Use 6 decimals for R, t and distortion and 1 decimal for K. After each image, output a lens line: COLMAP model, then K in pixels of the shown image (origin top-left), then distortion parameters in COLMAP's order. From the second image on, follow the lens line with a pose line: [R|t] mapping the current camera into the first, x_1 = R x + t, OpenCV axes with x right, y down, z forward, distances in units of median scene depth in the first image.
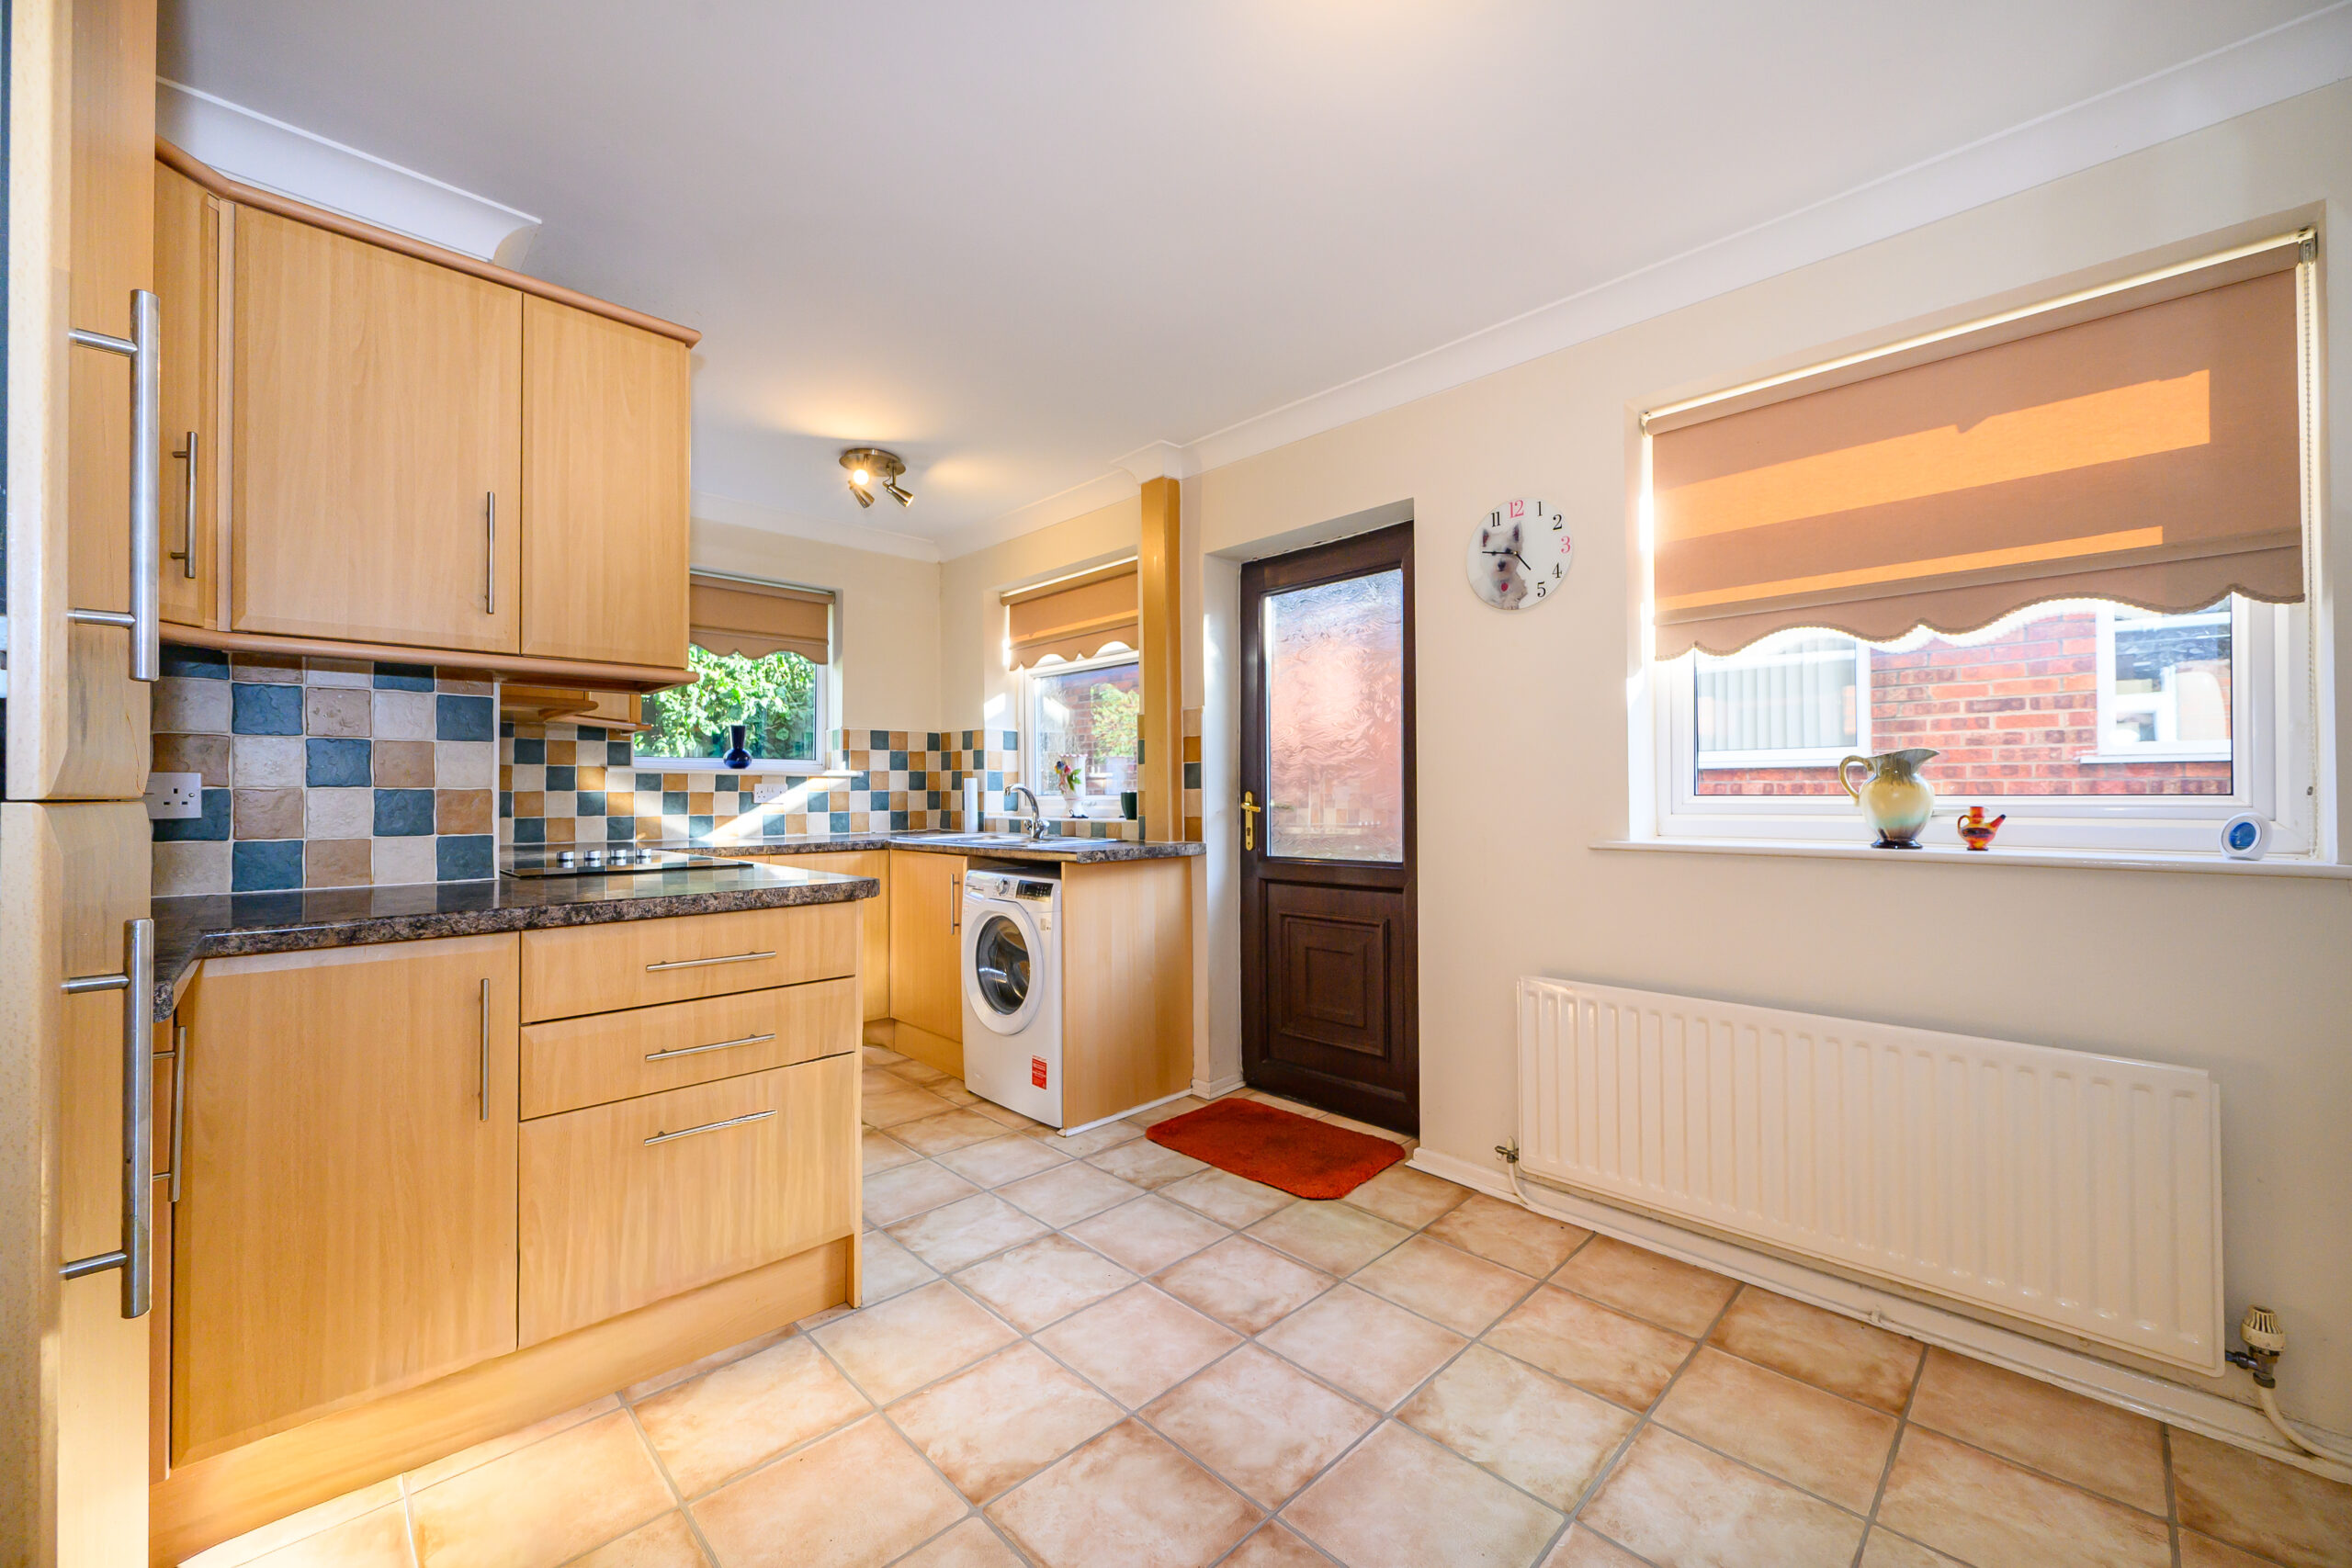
lens RADIAL K [[914.4, 0, 1176.0], [0, 914.4, 784.0], [0, 0, 1]] dist [0.001556, 0.000072]
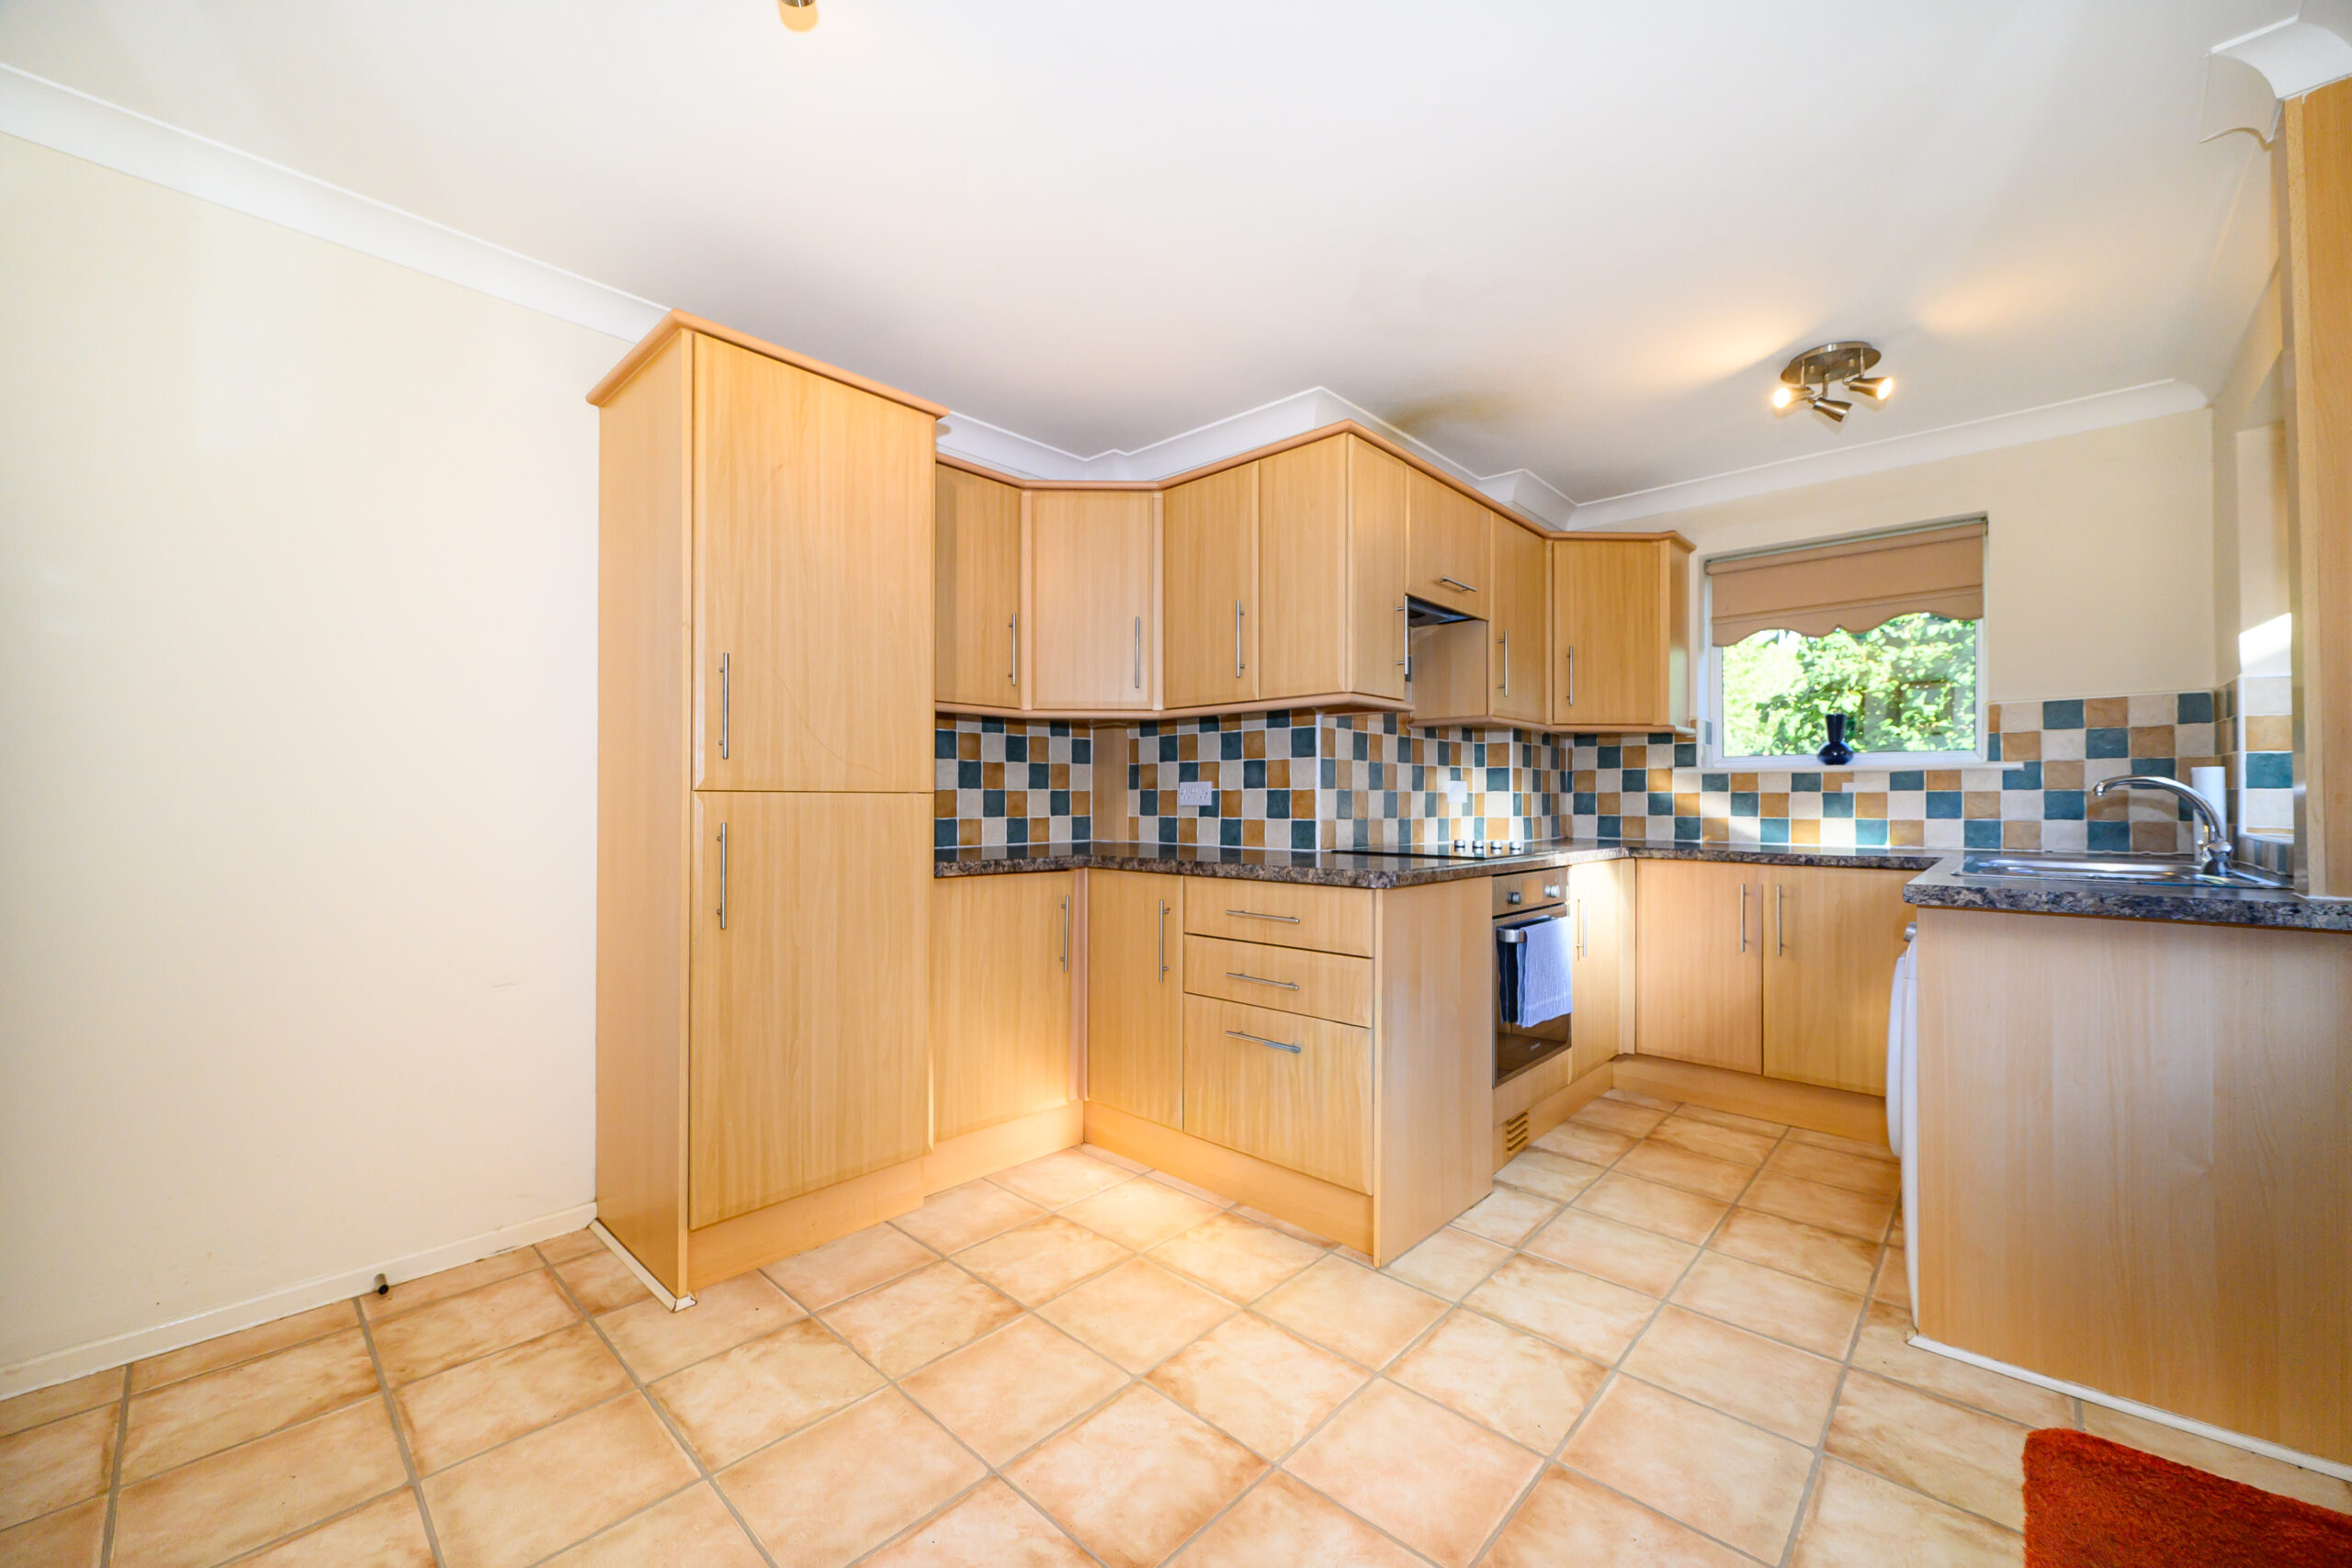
lens RADIAL K [[914.2, 0, 1177.8], [0, 914.2, 789.8], [0, 0, 1]] dist [0.000700, -0.000493]
pose [[0.048052, -0.008056, -0.998812, 0.572456], [0.008111, 0.999938, -0.007675, 0.012987], [0.998812, -0.007733, 0.048114, 0.571504]]
